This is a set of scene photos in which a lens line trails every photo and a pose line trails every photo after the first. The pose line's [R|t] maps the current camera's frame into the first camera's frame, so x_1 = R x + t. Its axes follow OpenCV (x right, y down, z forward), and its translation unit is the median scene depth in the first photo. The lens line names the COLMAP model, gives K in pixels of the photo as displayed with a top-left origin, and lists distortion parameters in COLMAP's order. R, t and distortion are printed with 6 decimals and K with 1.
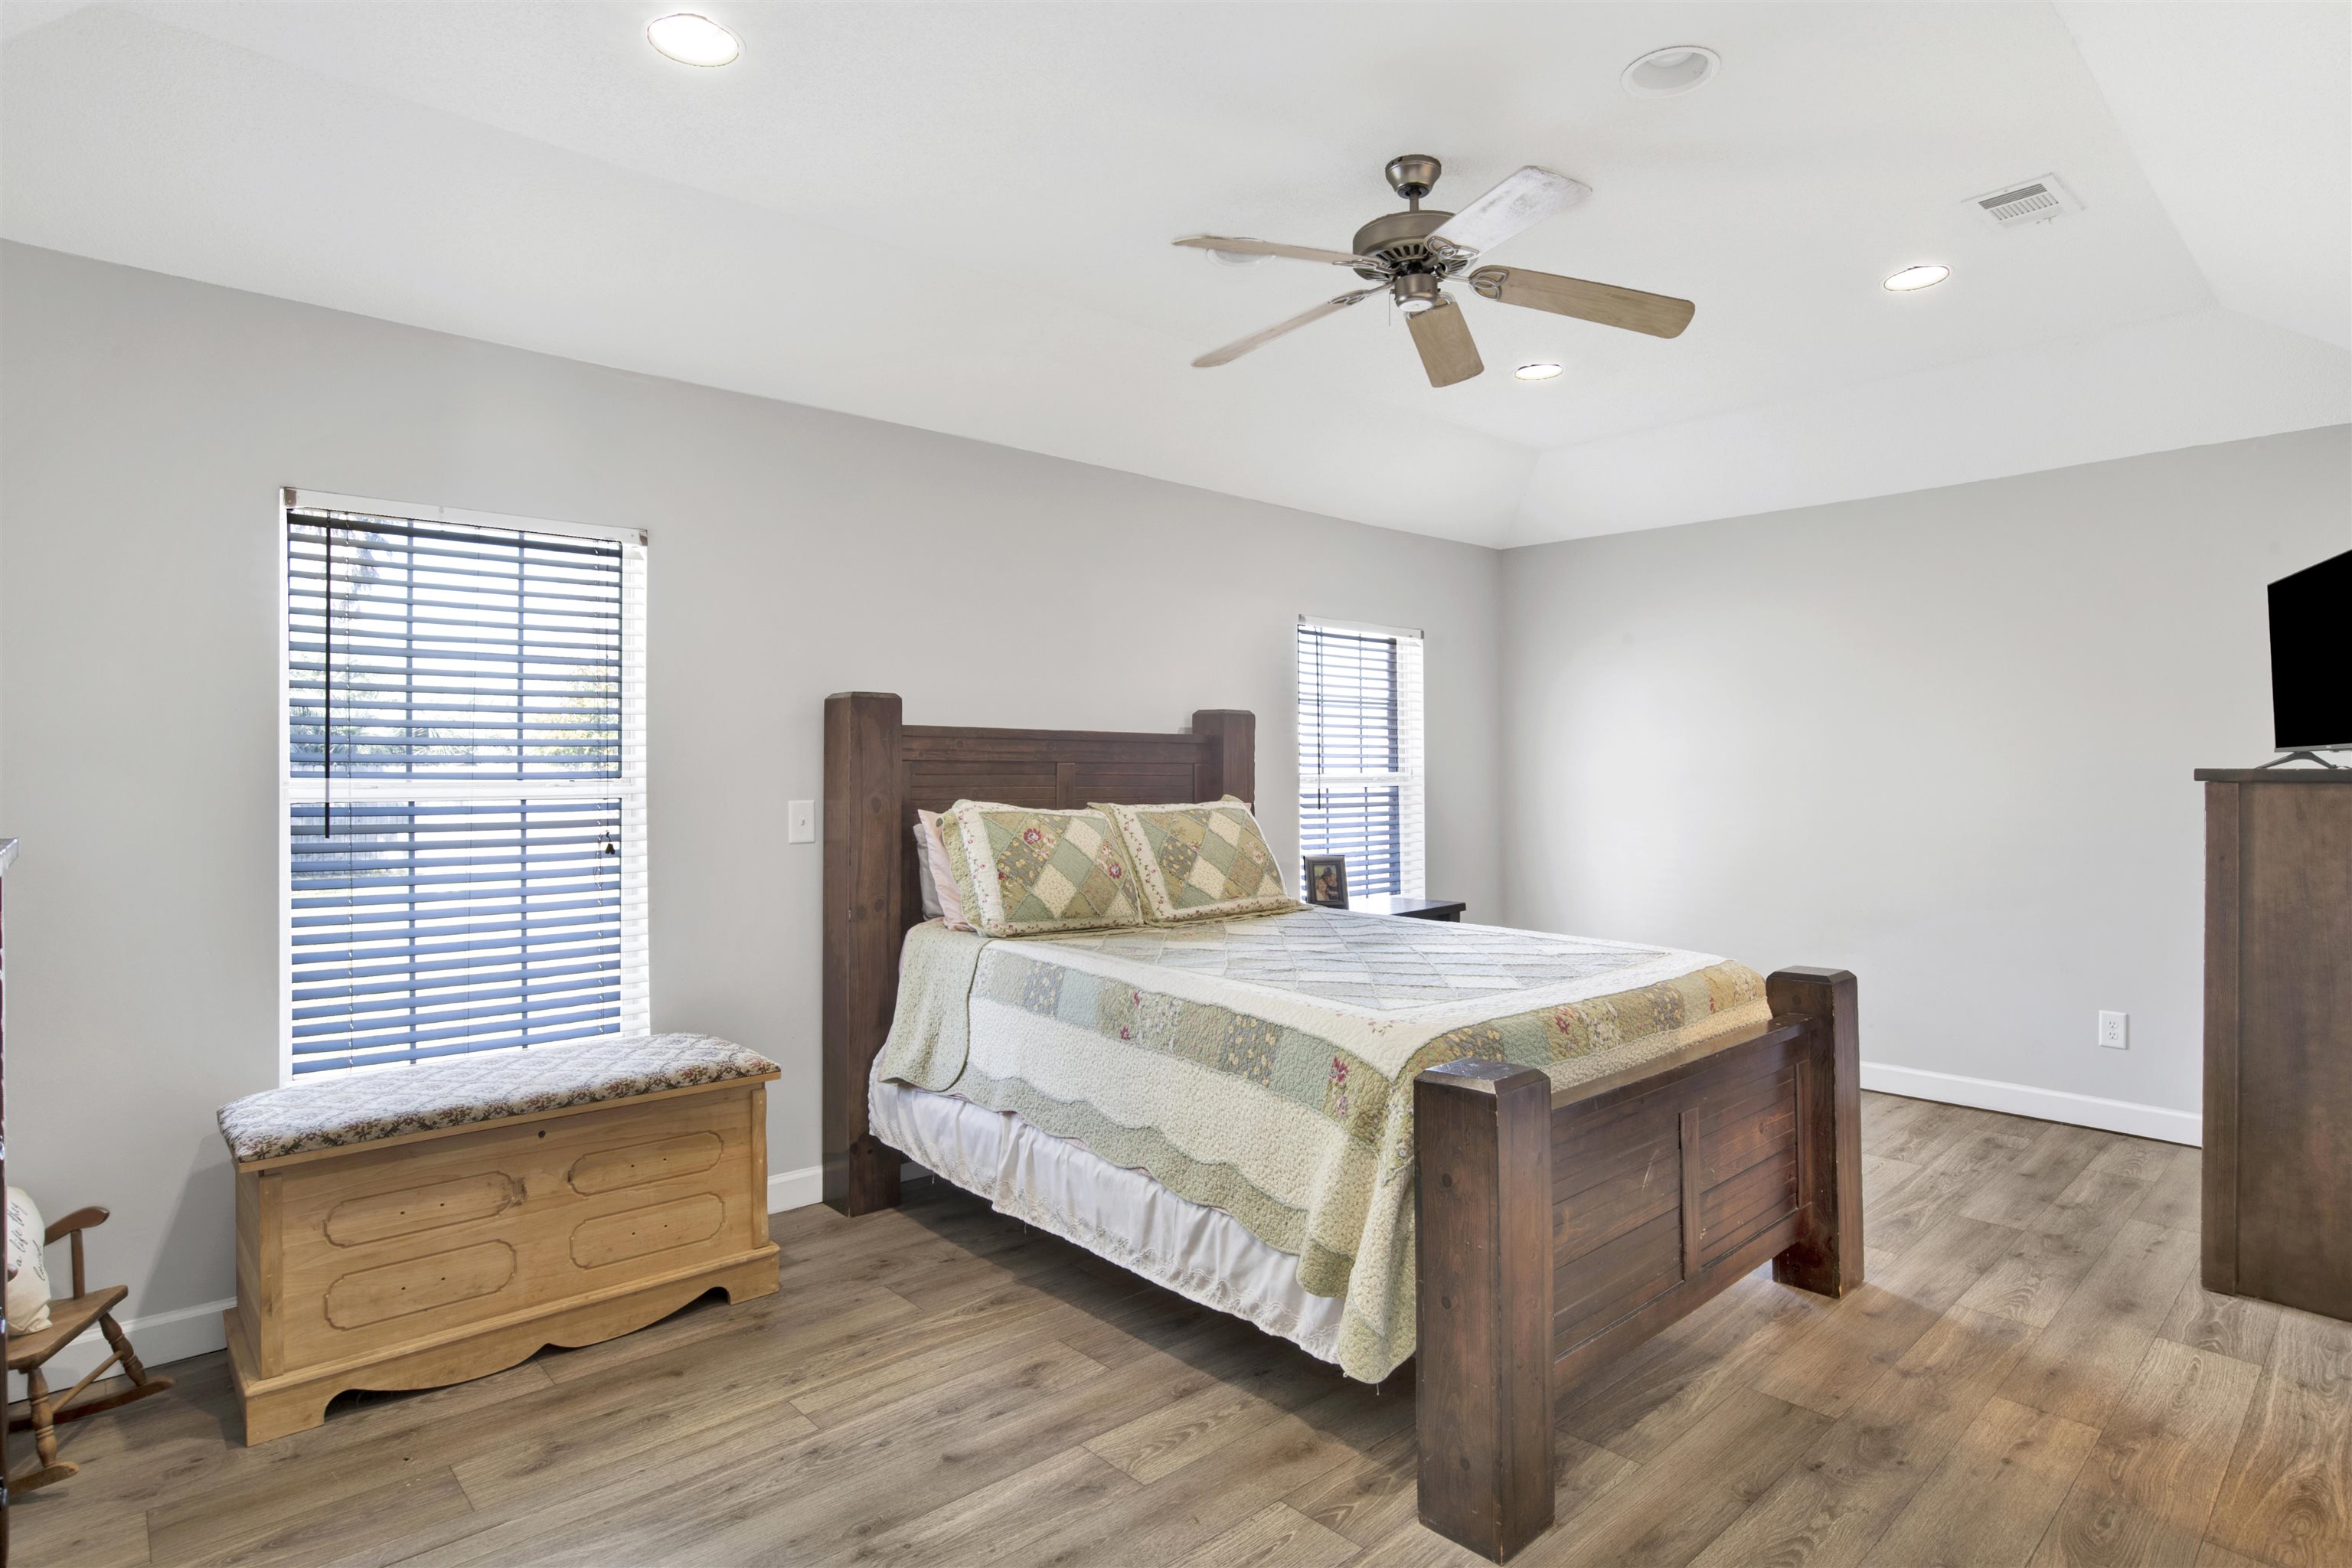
lens RADIAL K [[1264.2, 0, 1211.5], [0, 1264.2, 774.4], [0, 0, 1]] dist [-0.058869, 0.019587]
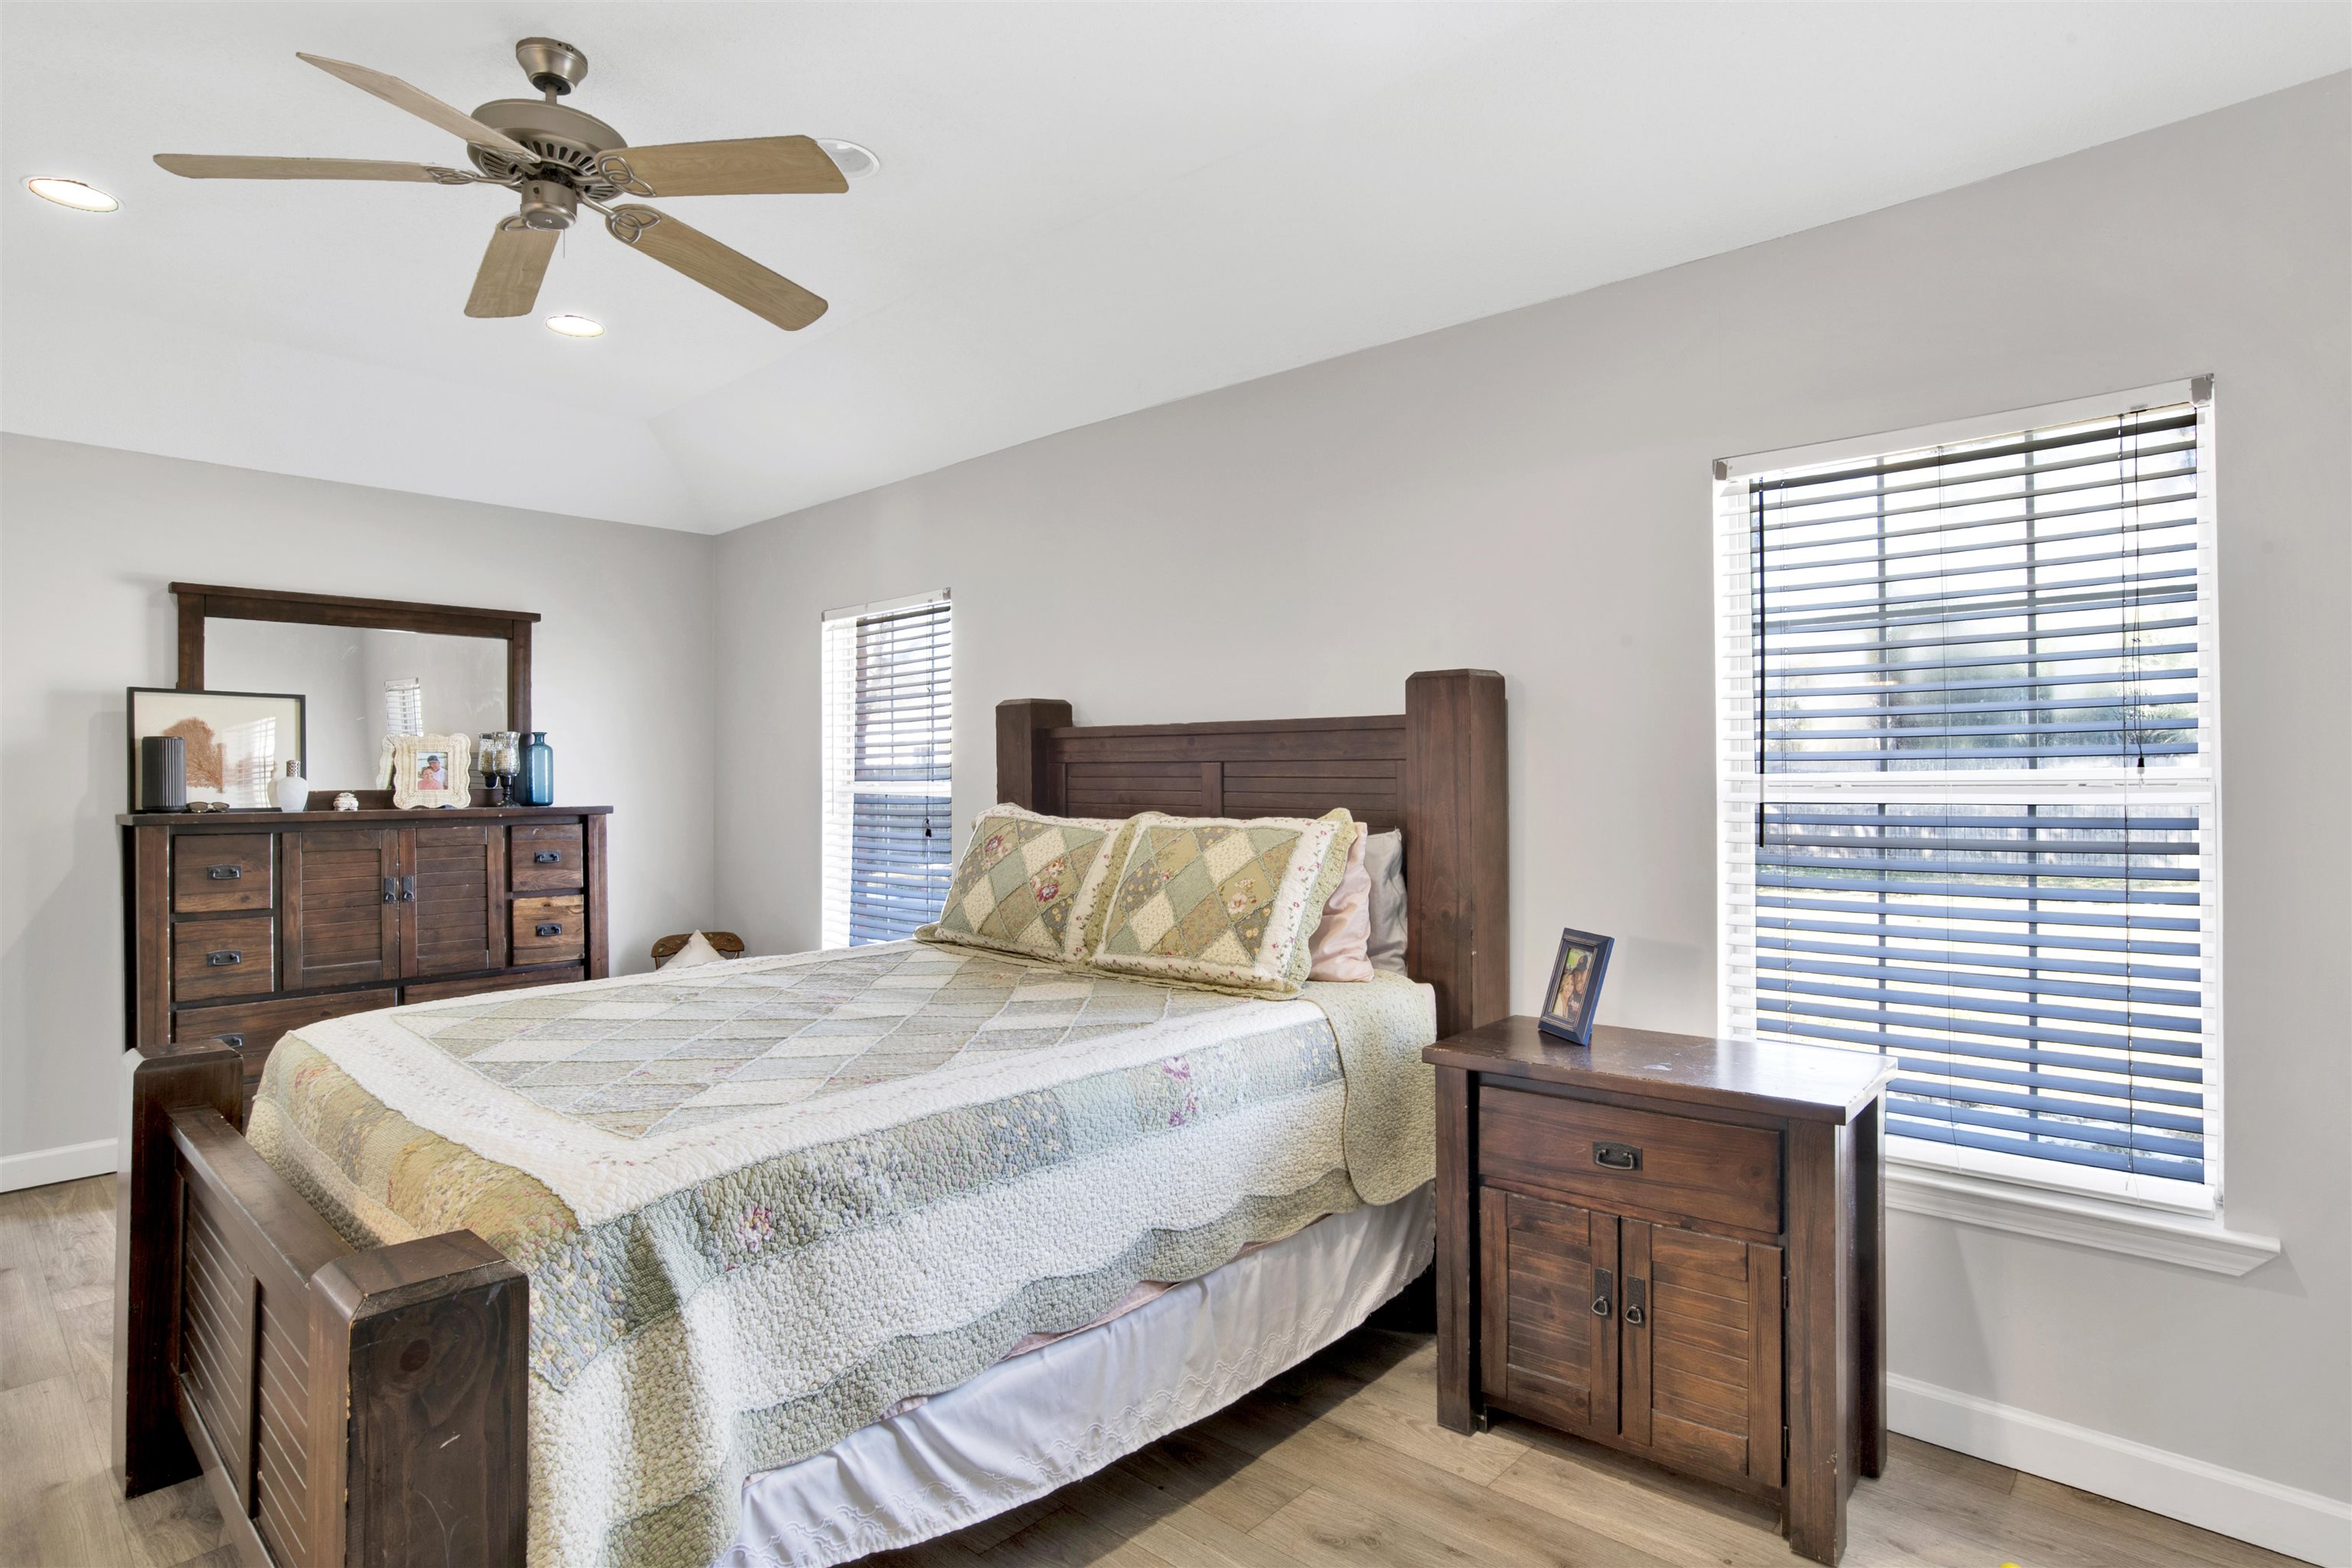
lens RADIAL K [[1264.2, 0, 1211.5], [0, 1264.2, 774.4], [0, 0, 1]] dist [-0.058869, 0.019587]
pose [[0.070088, -0.005153, -0.997528, 0.716367], [-0.001123, 0.999986, -0.005244, 0.002866], [0.997540, 0.001488, 0.070081, 0.982370]]
